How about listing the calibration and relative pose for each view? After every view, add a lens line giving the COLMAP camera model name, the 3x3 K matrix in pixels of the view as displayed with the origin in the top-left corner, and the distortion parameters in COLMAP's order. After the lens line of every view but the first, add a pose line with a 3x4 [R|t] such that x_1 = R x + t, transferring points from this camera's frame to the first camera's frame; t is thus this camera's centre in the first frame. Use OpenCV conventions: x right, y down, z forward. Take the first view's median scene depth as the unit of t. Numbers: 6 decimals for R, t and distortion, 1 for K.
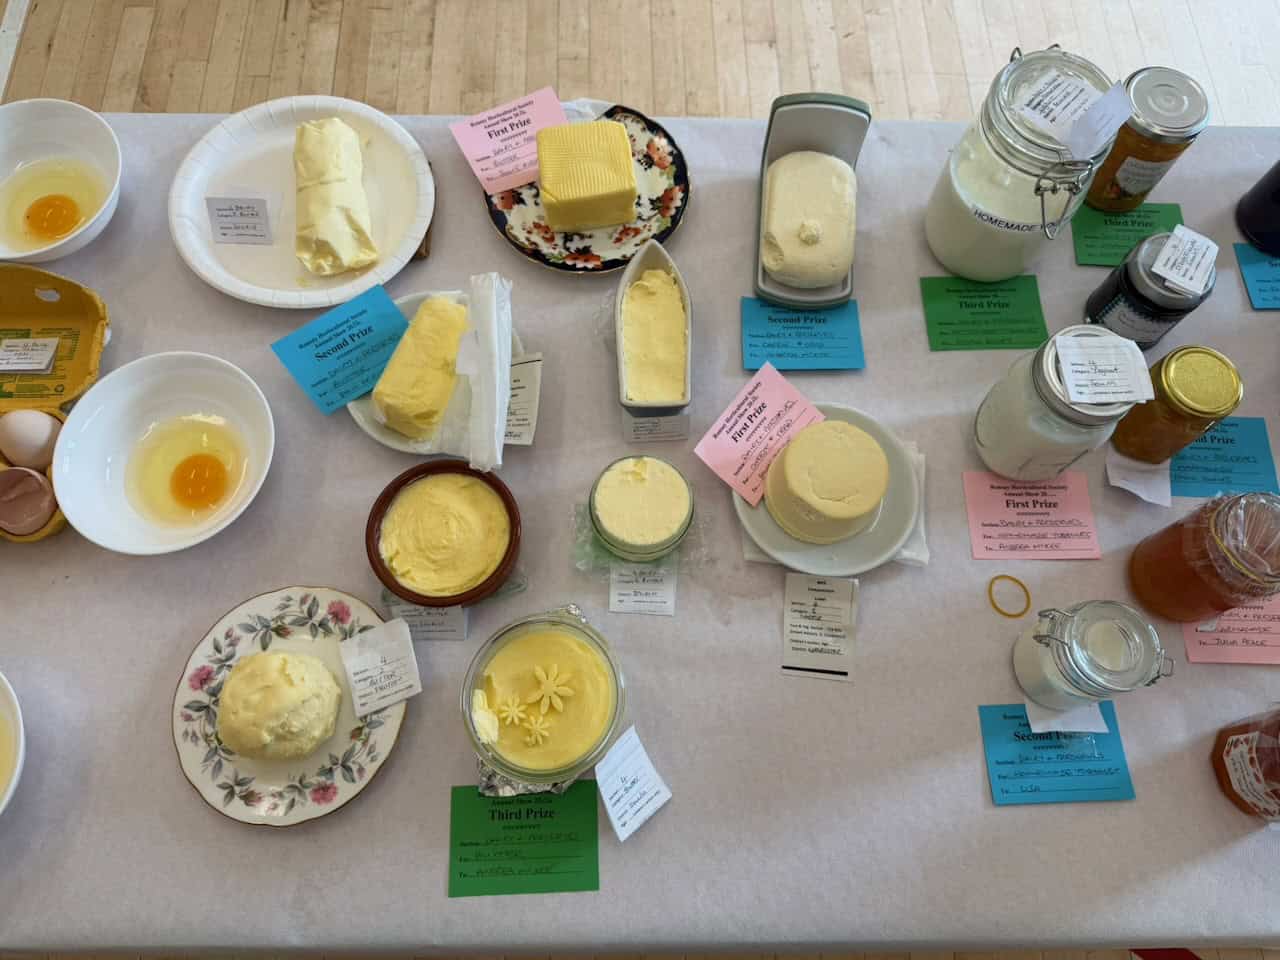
lens RADIAL K [[884.6, 0, 640.0], [0, 884.6, 480.0], [0, 0, 1]] dist [0.006257, -0.001345]
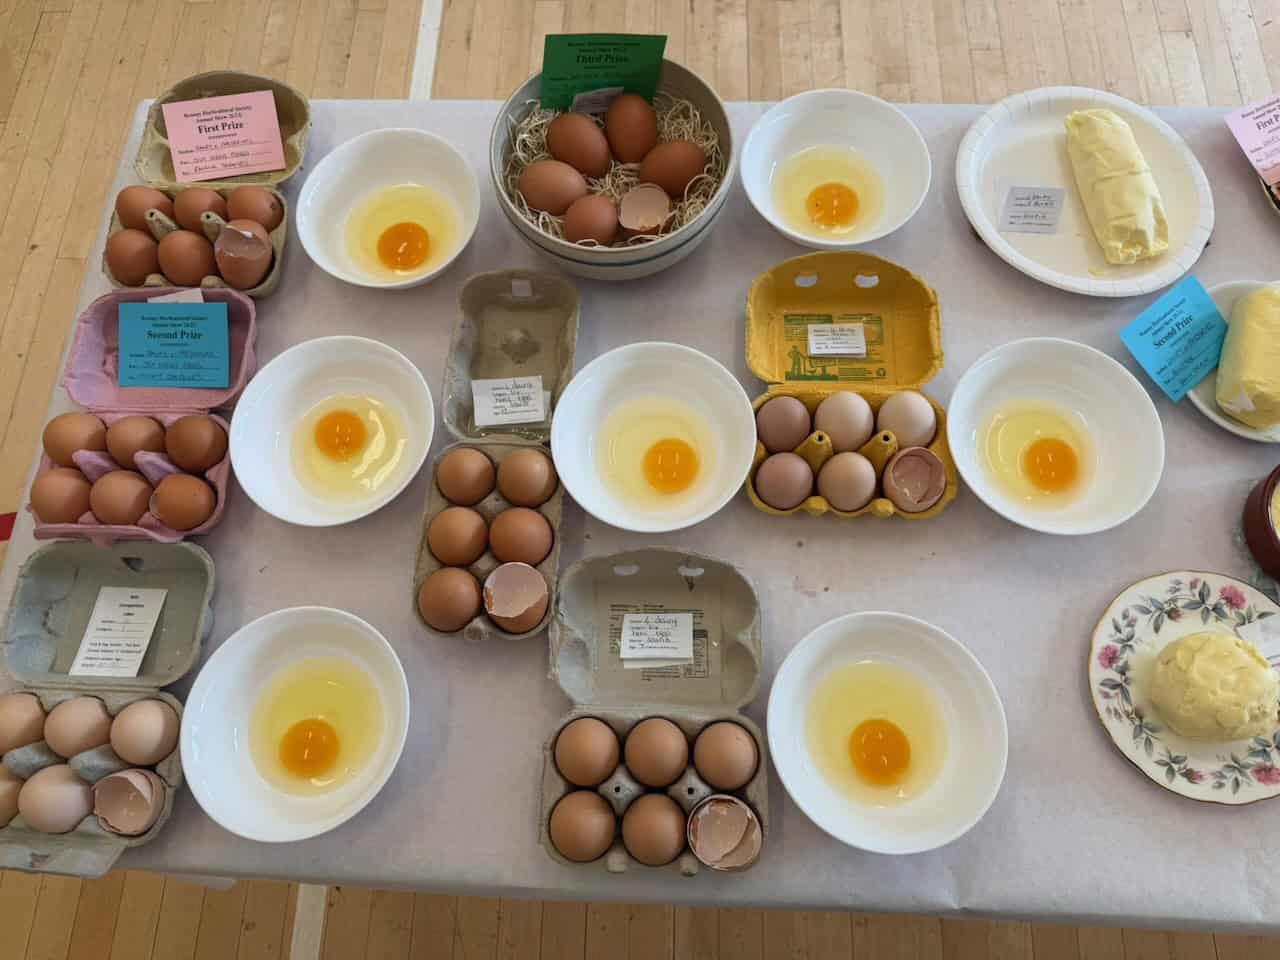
lens RADIAL K [[905.9, 0, 640.0], [0, 905.9, 480.0], [0, 0, 1]] dist [0.003857, -0.006088]
pose [[0.997882, 0.025194, -0.059973, -0.875832], [-0.025207, 0.999682, 0.000544, 0.029242], [0.059968, 0.000969, 0.998200, -0.068230]]
